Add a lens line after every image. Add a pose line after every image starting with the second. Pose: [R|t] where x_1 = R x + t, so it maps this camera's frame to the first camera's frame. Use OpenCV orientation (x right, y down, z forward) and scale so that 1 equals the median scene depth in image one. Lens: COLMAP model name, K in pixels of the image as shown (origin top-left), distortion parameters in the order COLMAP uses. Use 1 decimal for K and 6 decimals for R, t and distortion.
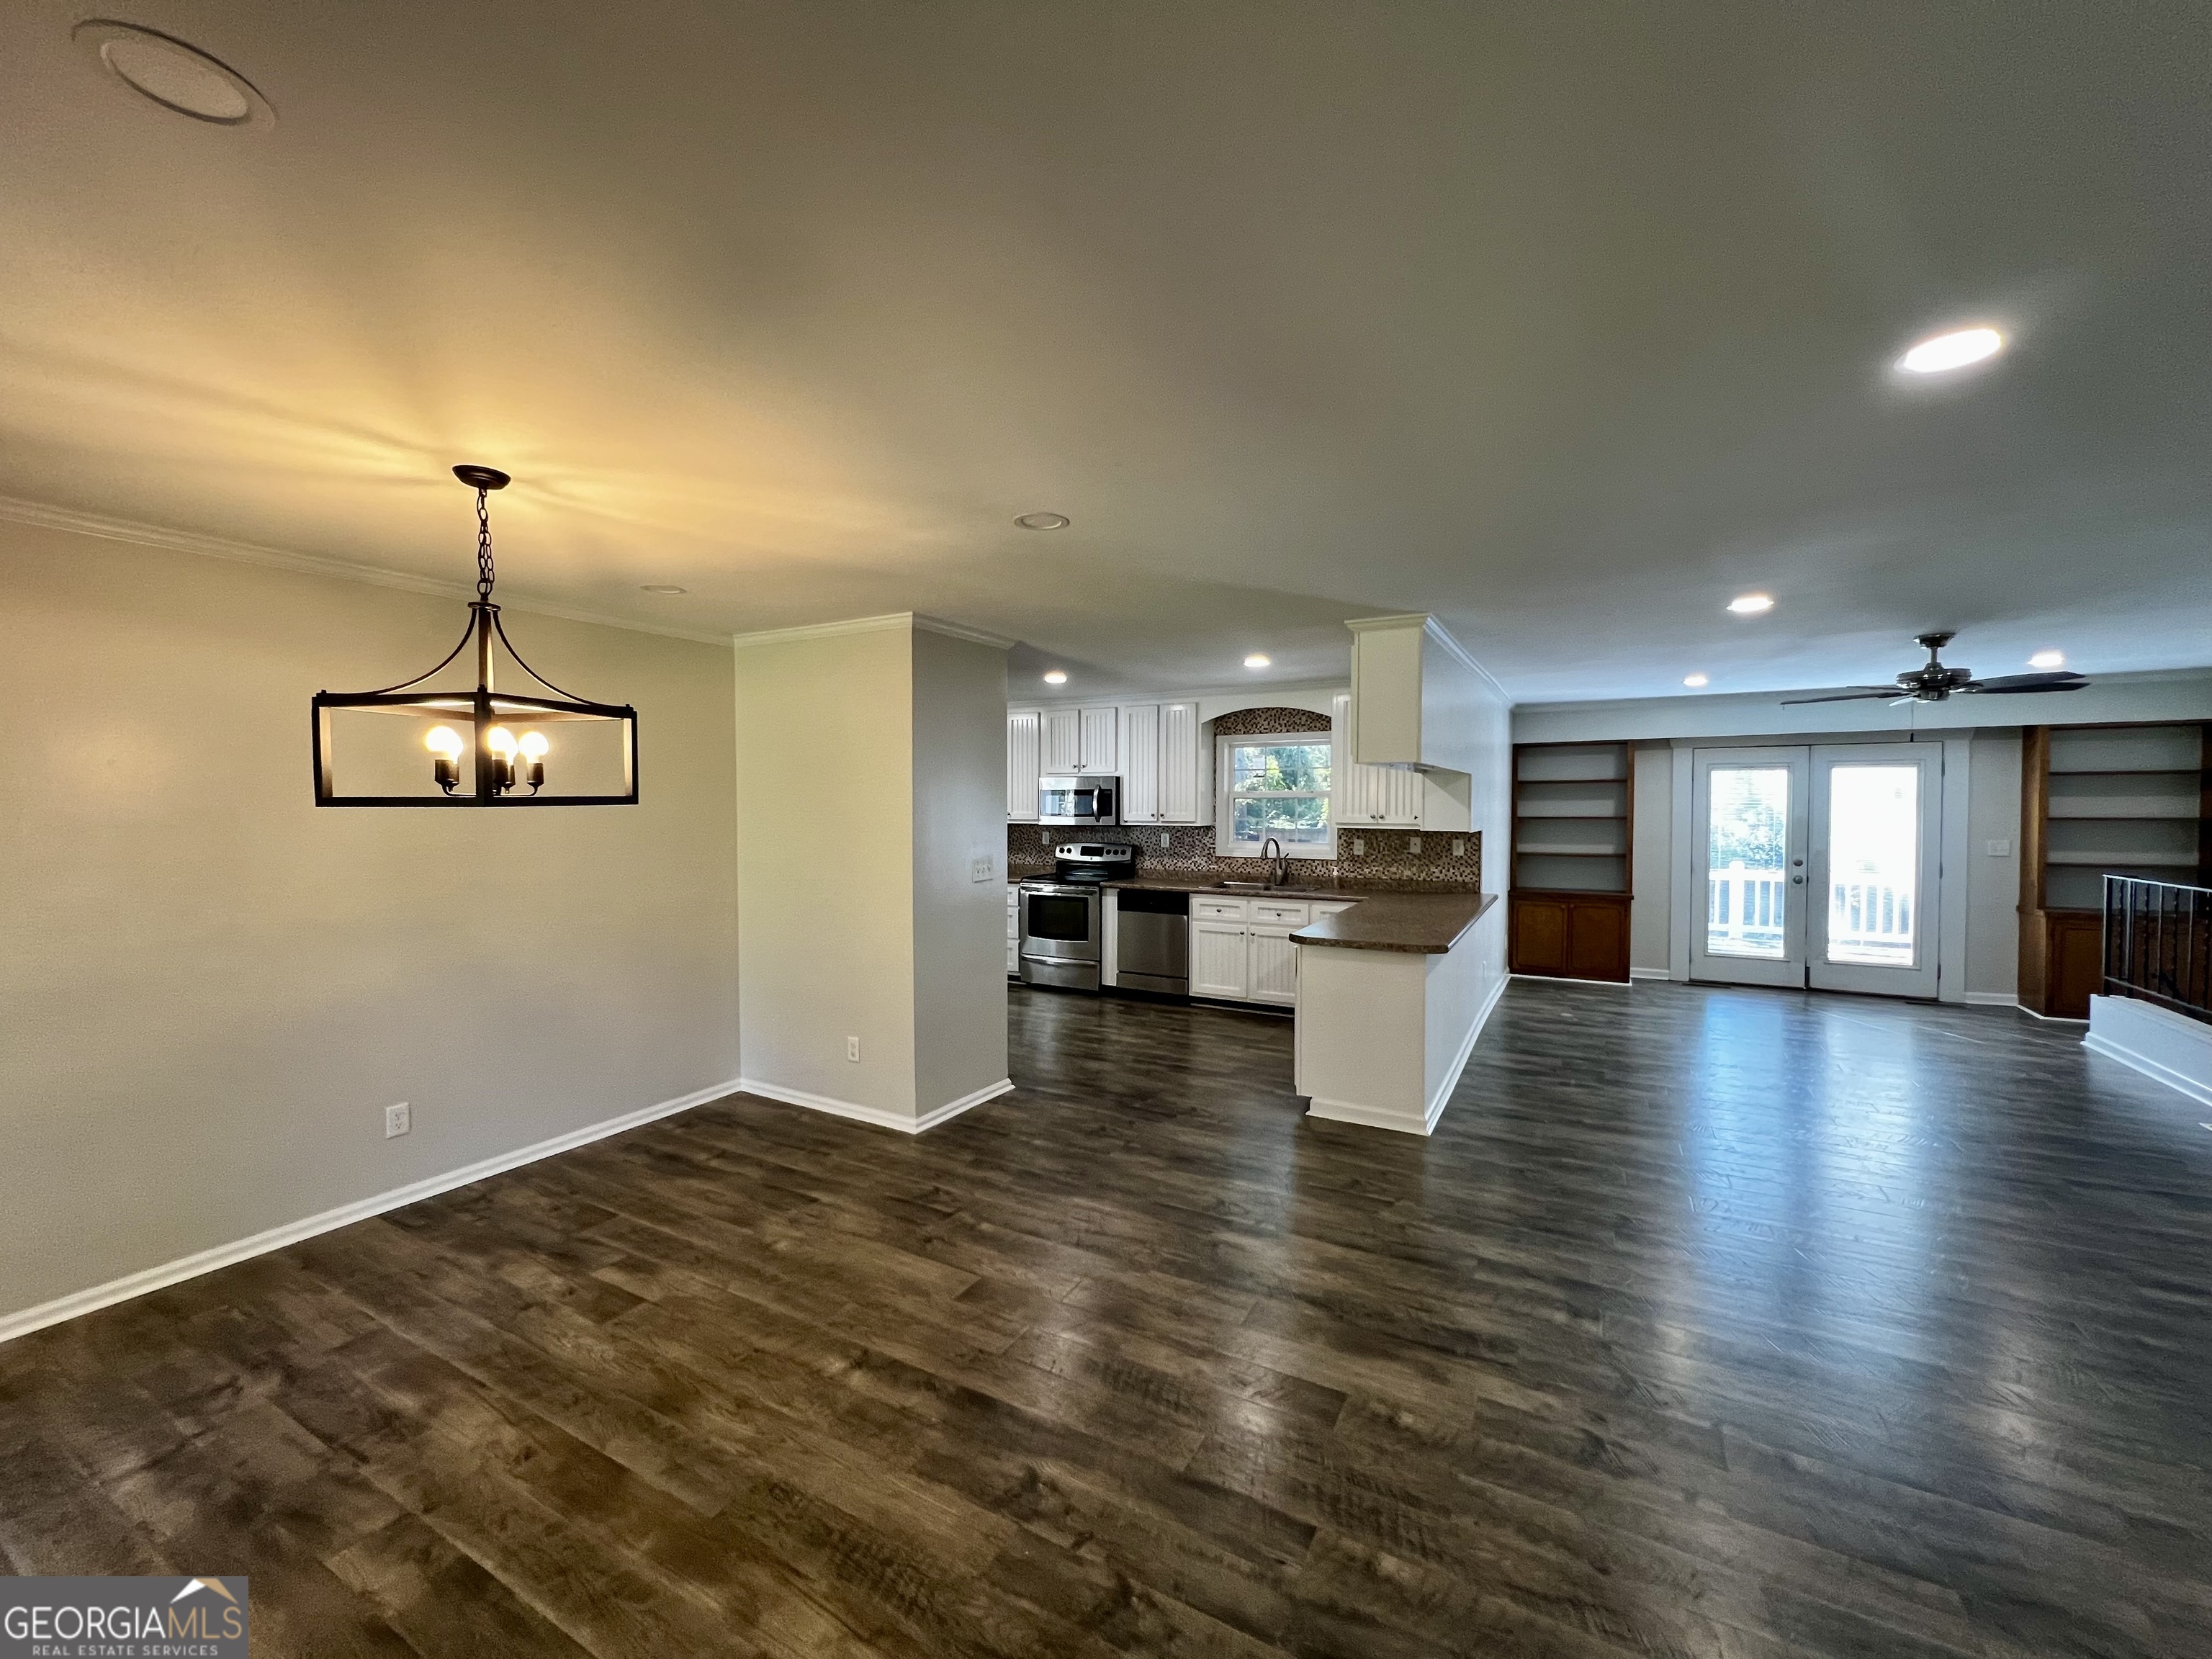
lens RADIAL K [[886.2, 0, 1103.2], [0, 886.2, 825.3], [0, 0, 1]] dist [-0.004469, 0.002470]
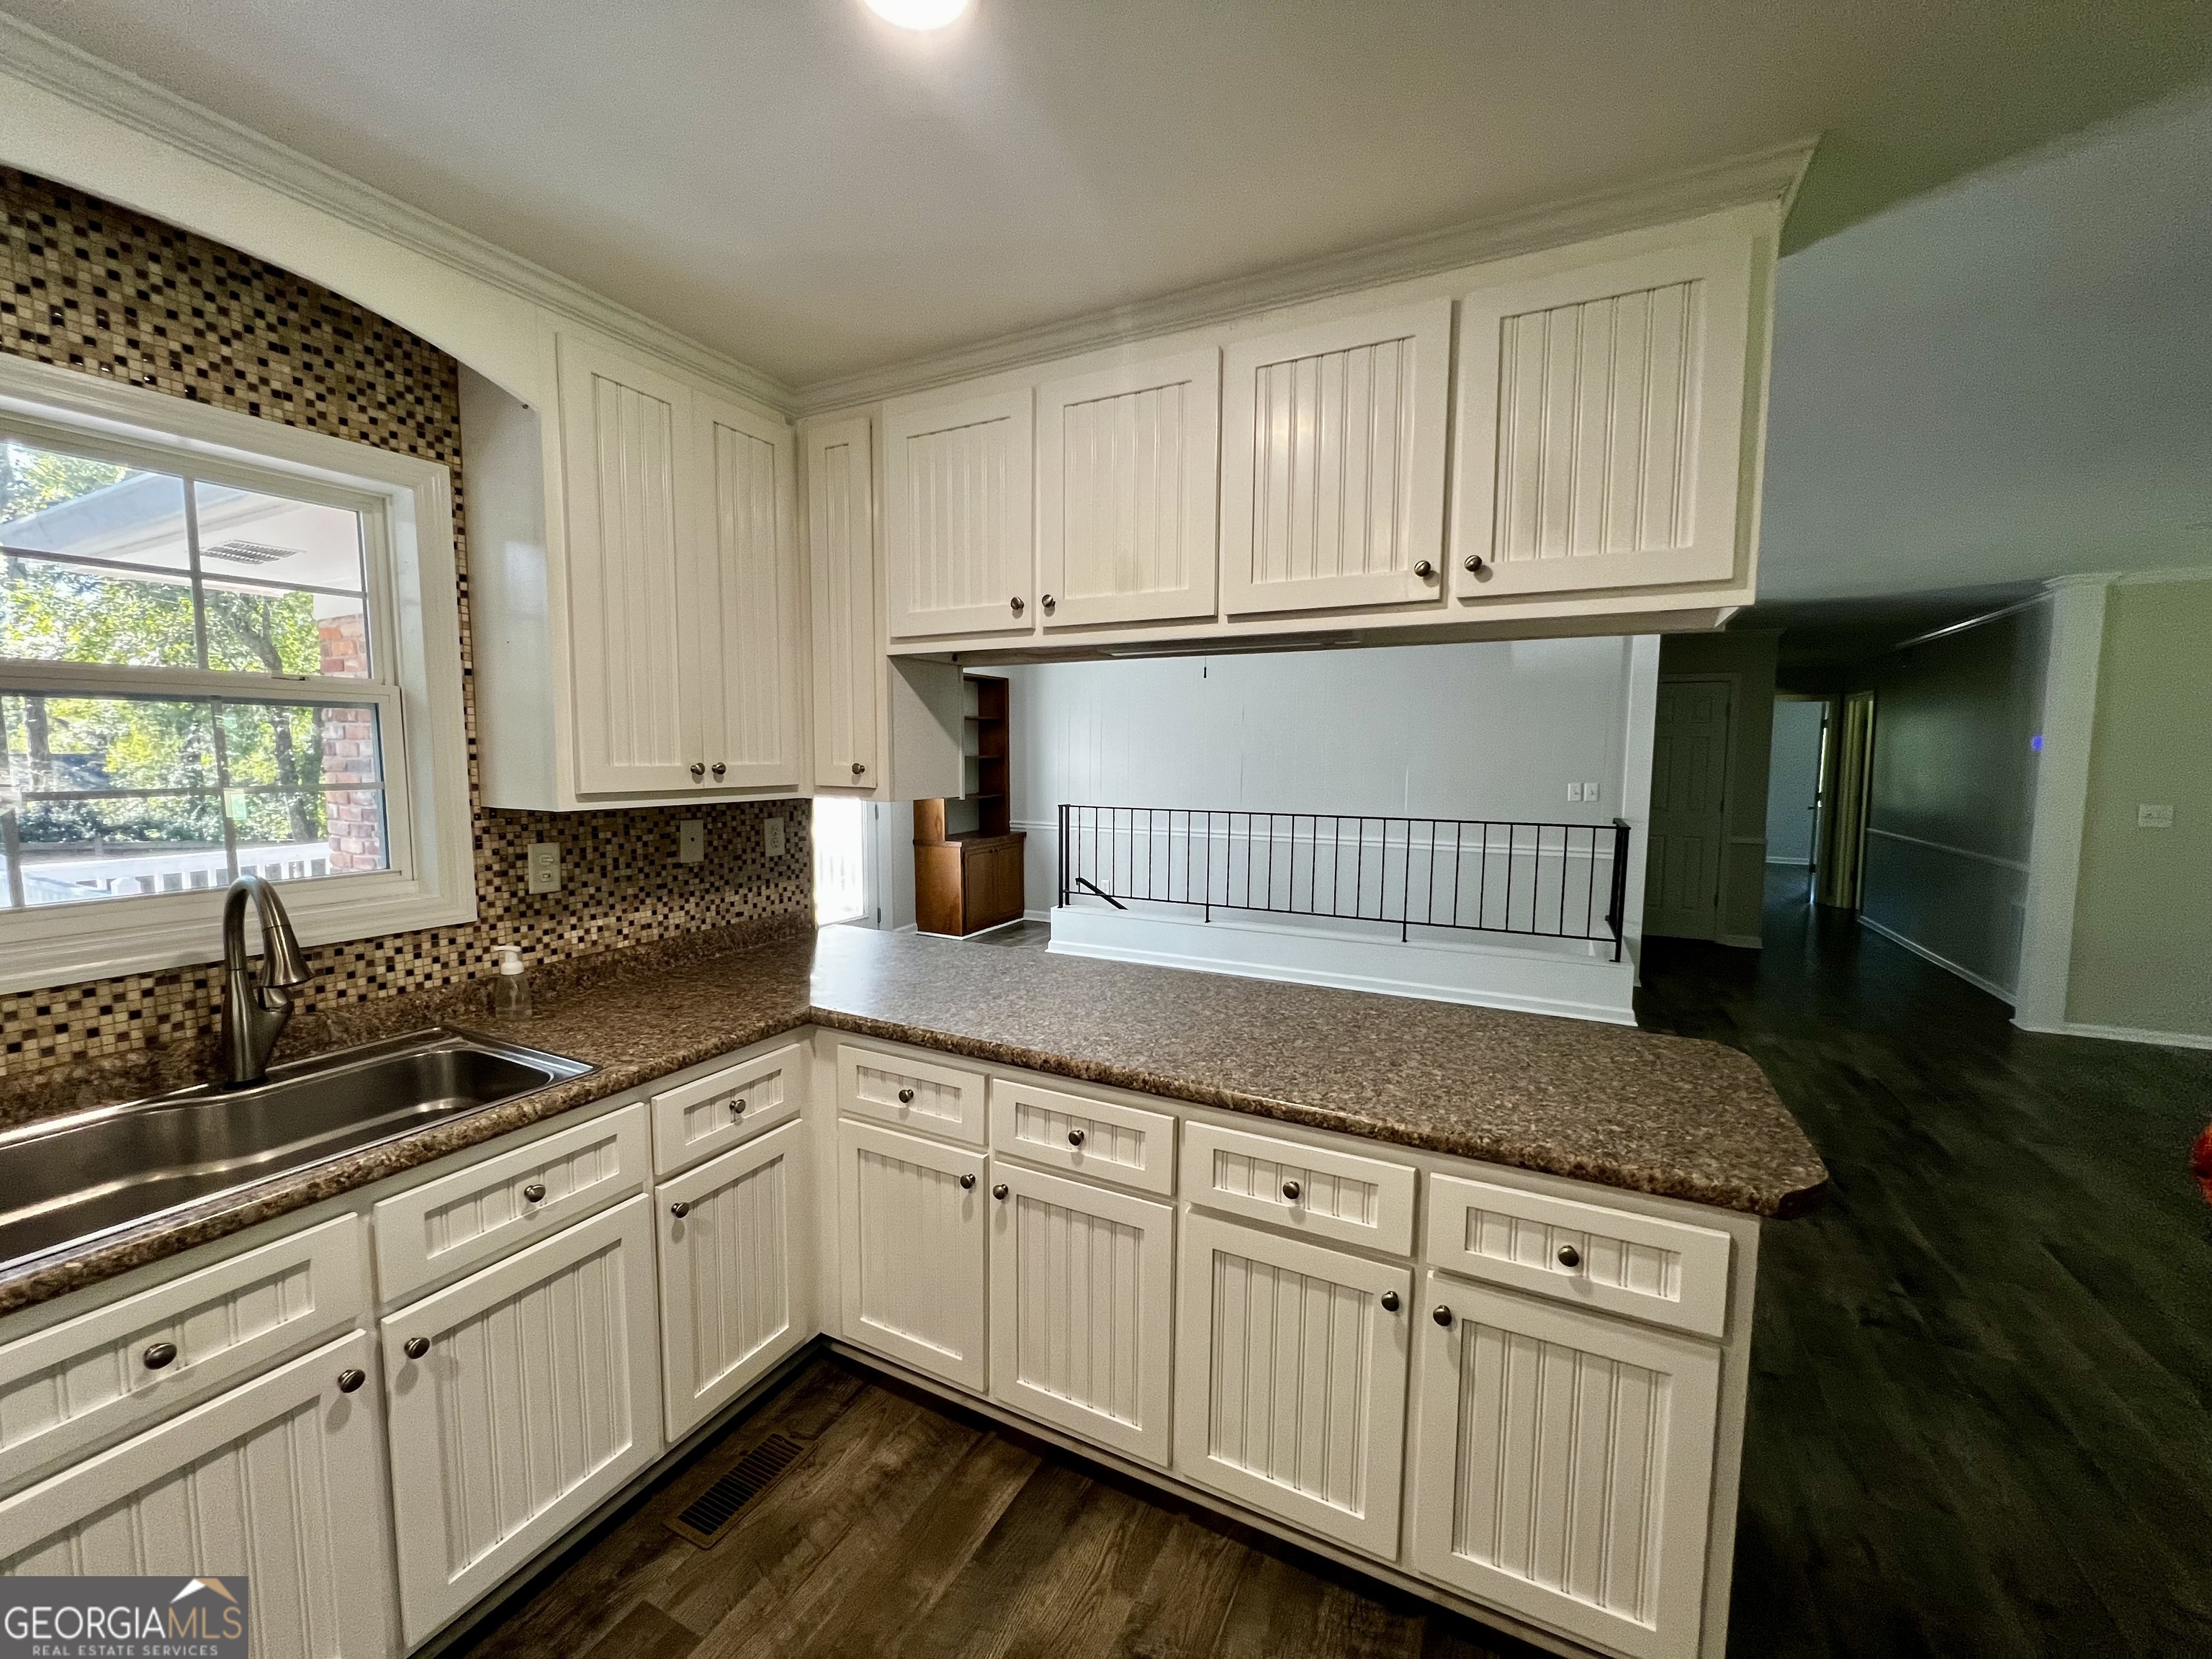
lens RADIAL K [[886.2, 0, 1097.5], [0, 886.2, 827.5], [0, 0, 1]] dist [-0.004469, 0.002470]
pose [[-0.039364, -0.087509, 0.995386, -0.030268], [0.020750, 0.995871, 0.088372, -0.012723], [-0.999009, 0.024133, -0.037386, 0.768015]]
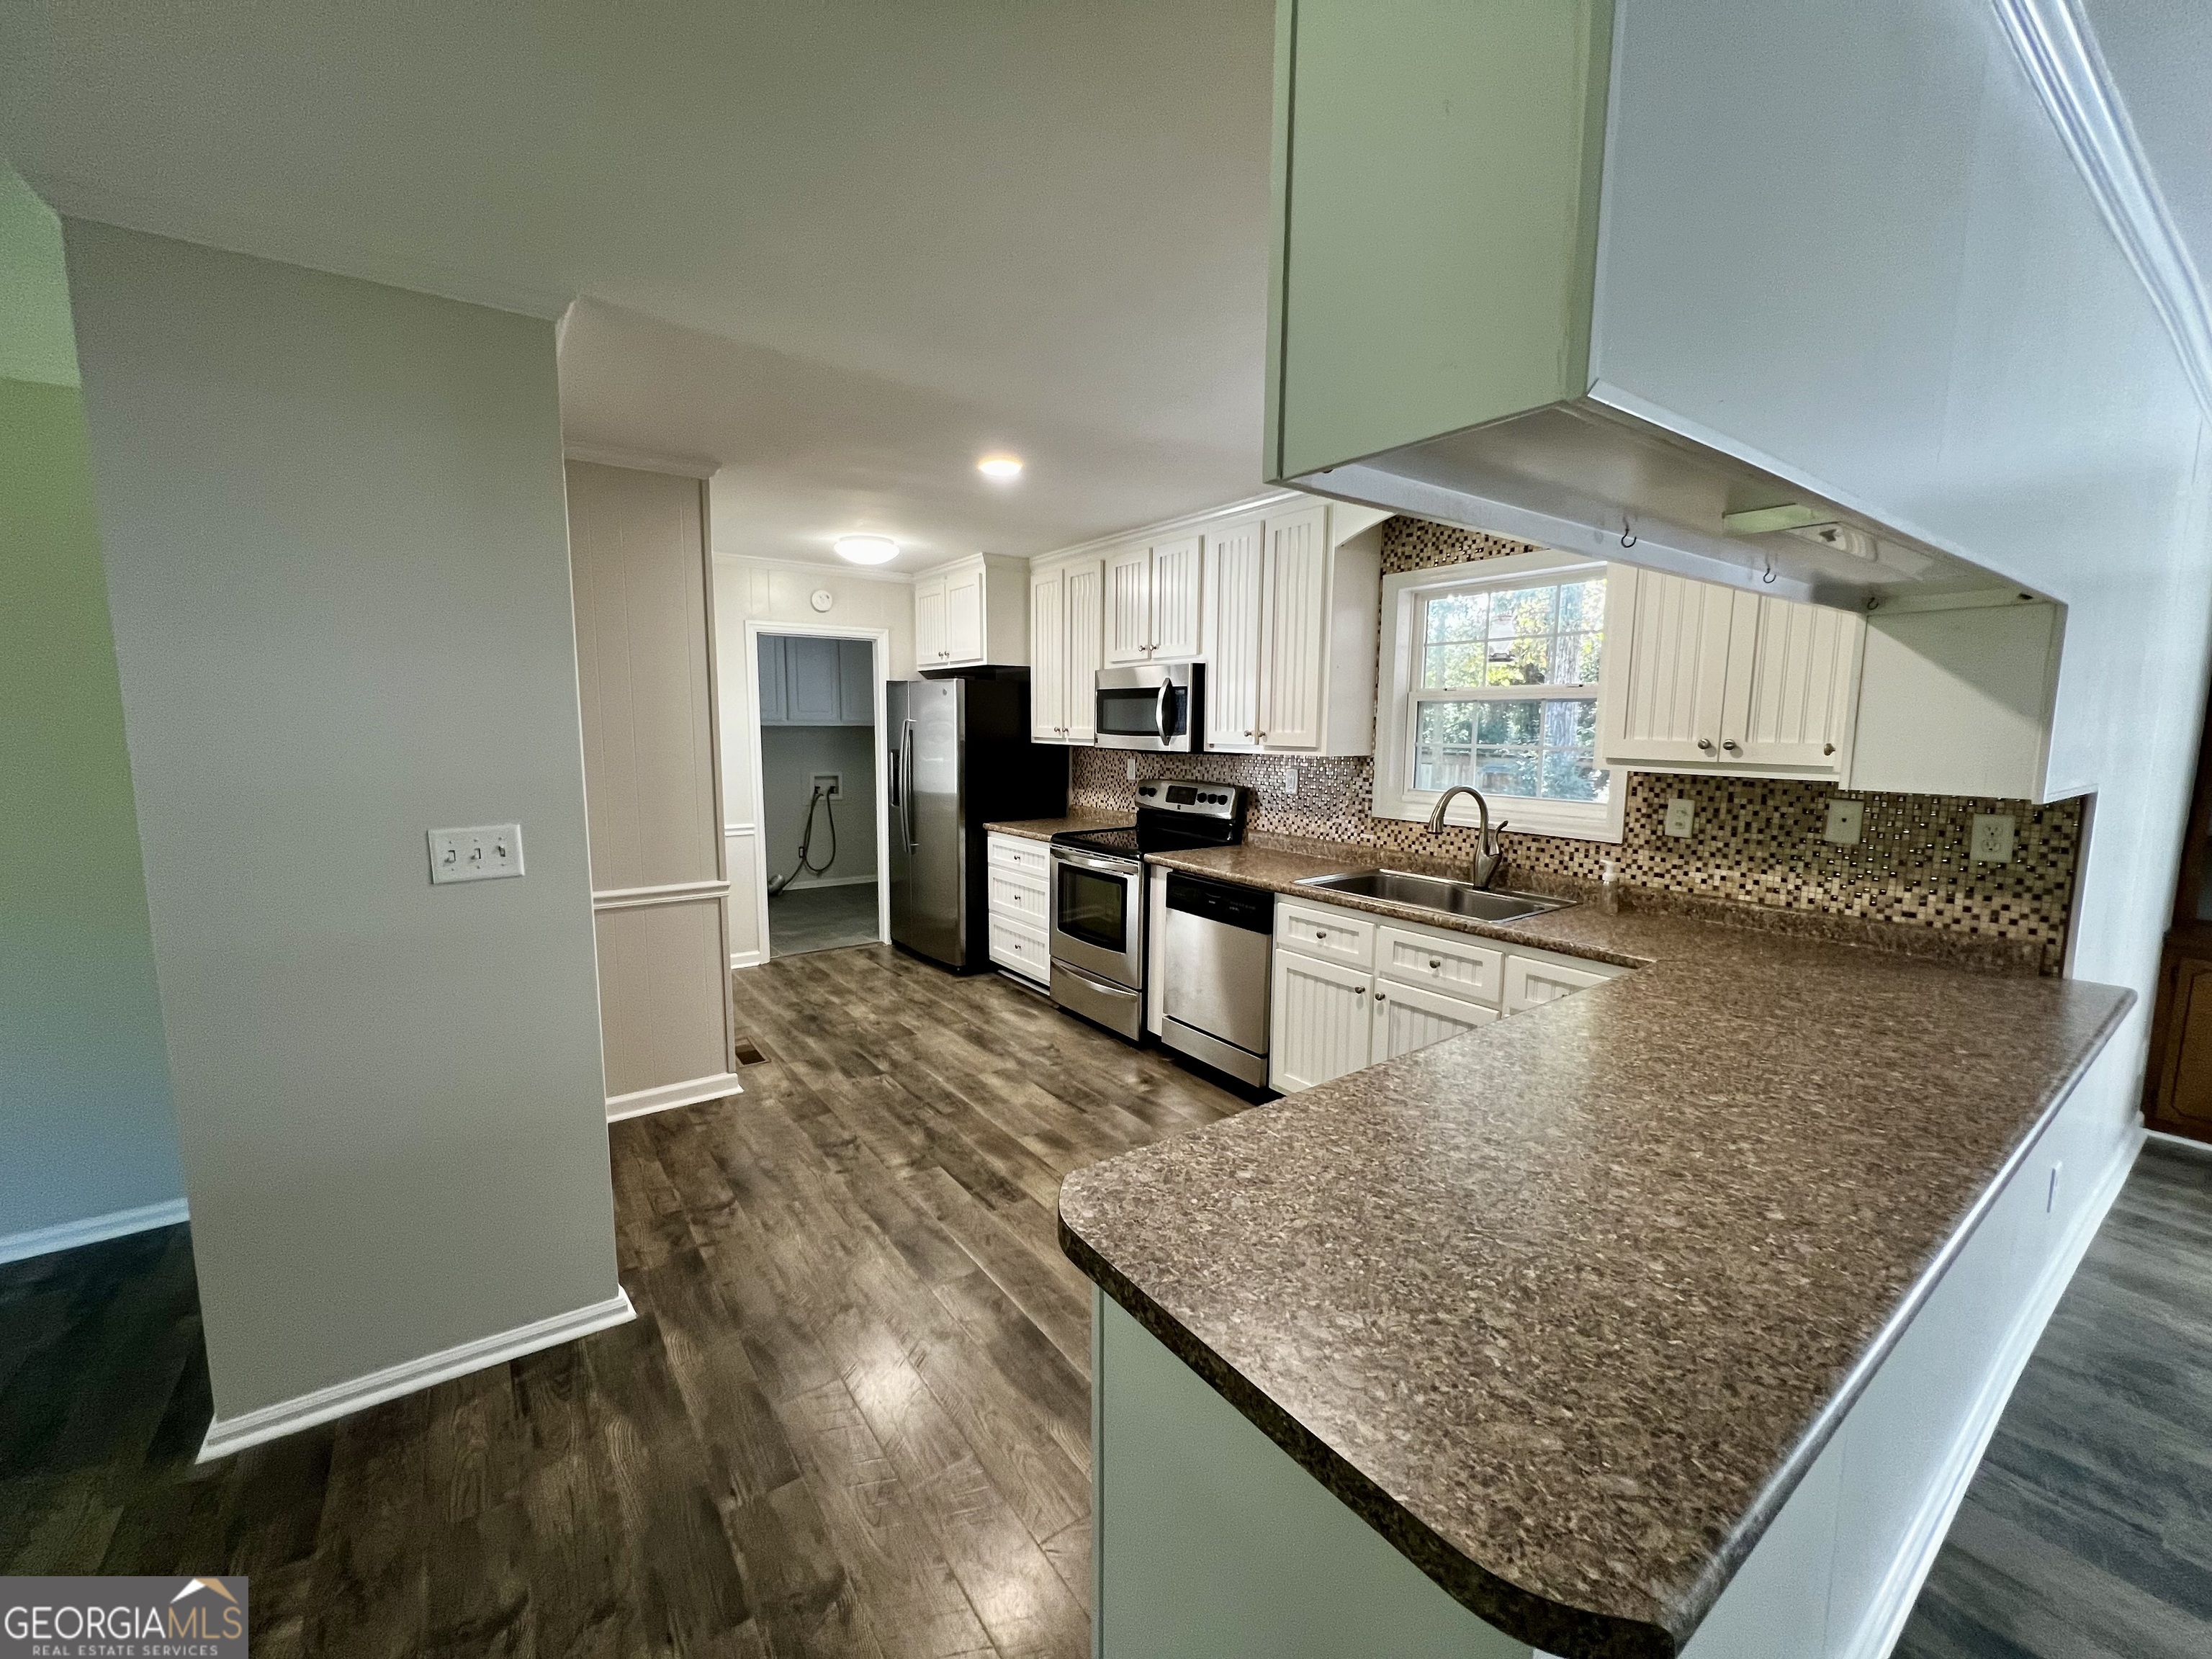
lens RADIAL K [[886.2, 0, 1097.1], [0, 886.2, 830.2], [0, 0, 1]] dist [-0.004469, 0.002470]
pose [[0.905459, 0.057749, -0.420486, 0.204152], [-0.017193, 0.994878, 0.099614, -0.005794], [0.424084, -0.082967, 0.901814, 0.481964]]
